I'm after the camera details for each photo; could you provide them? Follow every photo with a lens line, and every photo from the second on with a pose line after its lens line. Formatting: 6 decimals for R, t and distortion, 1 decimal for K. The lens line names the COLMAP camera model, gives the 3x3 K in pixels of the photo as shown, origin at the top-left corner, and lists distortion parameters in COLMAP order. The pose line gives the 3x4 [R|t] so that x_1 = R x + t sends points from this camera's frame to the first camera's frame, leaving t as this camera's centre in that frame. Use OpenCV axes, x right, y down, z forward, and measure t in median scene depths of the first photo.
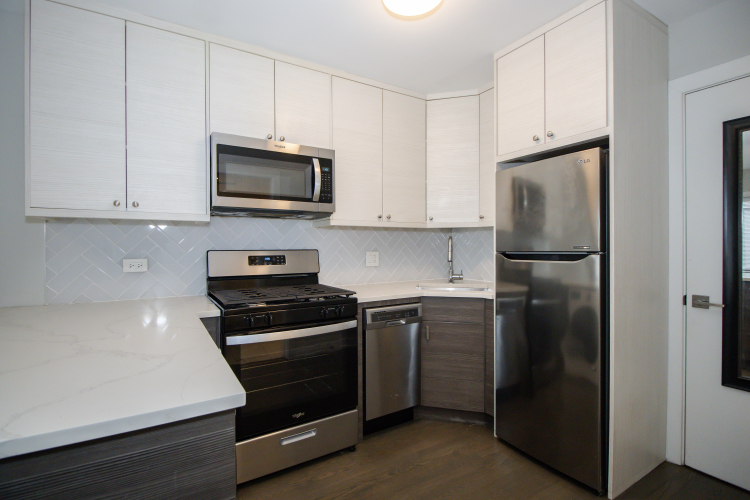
lens RADIAL K [[349.7, 0, 356.9], [0, 349.7, 248.0], [0, 0, 1]] dist [0.014122, -0.014441]
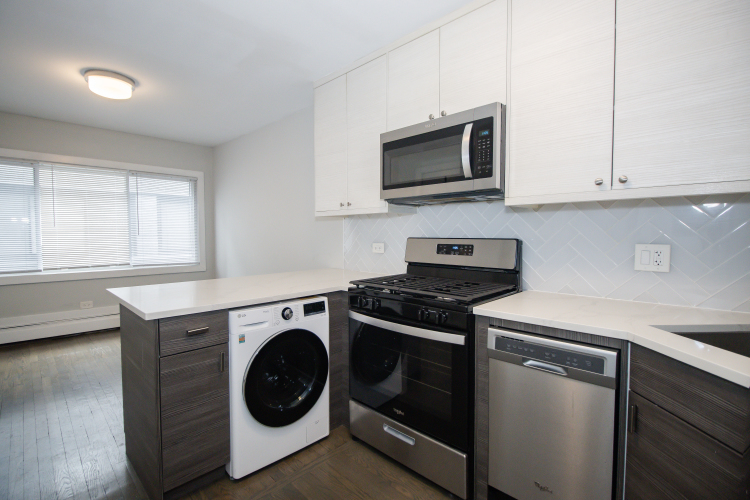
lens RADIAL K [[349.7, 0, 356.9], [0, 349.7, 248.0], [0, 0, 1]] dist [0.014122, -0.014441]
pose [[0.254598, 0.046165, -0.965944, 0.594210], [-0.000778, 0.998869, 0.047533, -0.012754], [0.967047, -0.011350, 0.254346, 0.548859]]
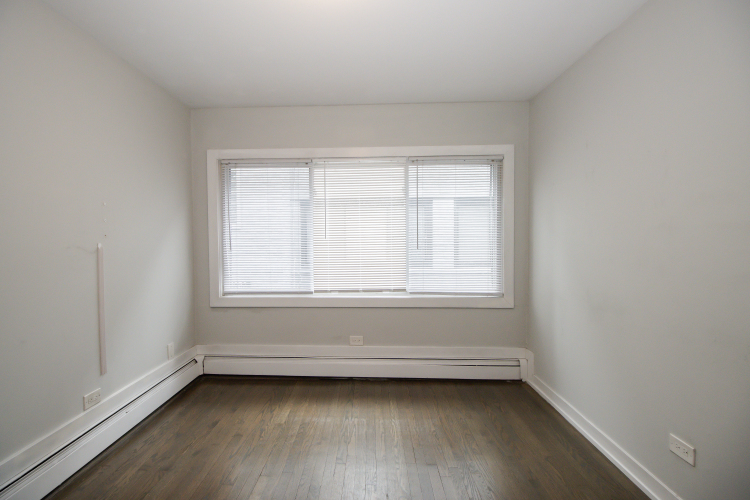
lens RADIAL K [[349.7, 0, 356.9], [0, 349.7, 248.0], [0, 0, 1]] dist [0.014122, -0.014441]
pose [[-0.529442, 0.030349, -0.847803, -0.345763], [0.008299, 0.999497, 0.030597, -0.039144], [0.848305, 0.009164, -0.529428, 0.384827]]
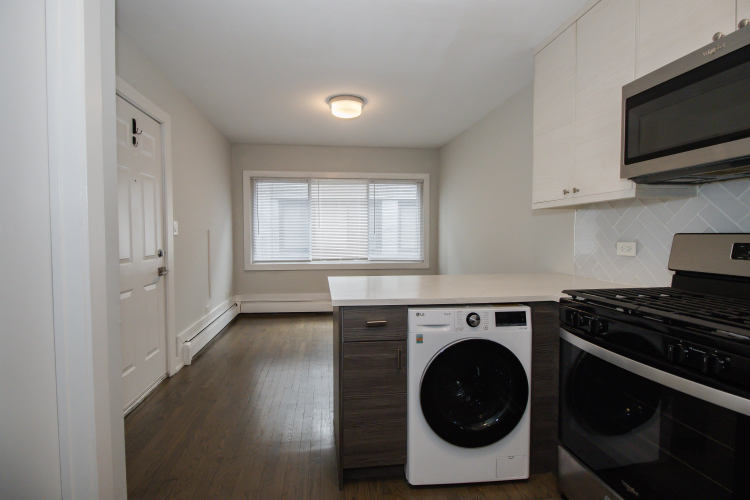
lens RADIAL K [[349.7, 0, 356.9], [0, 349.7, 248.0], [0, 0, 1]] dist [0.014122, -0.014441]
pose [[-0.397821, 0.040526, -0.916568, 0.506878], [0.004520, 0.999098, 0.042213, 0.003110], [0.917452, 0.012650, -0.397645, 0.664072]]
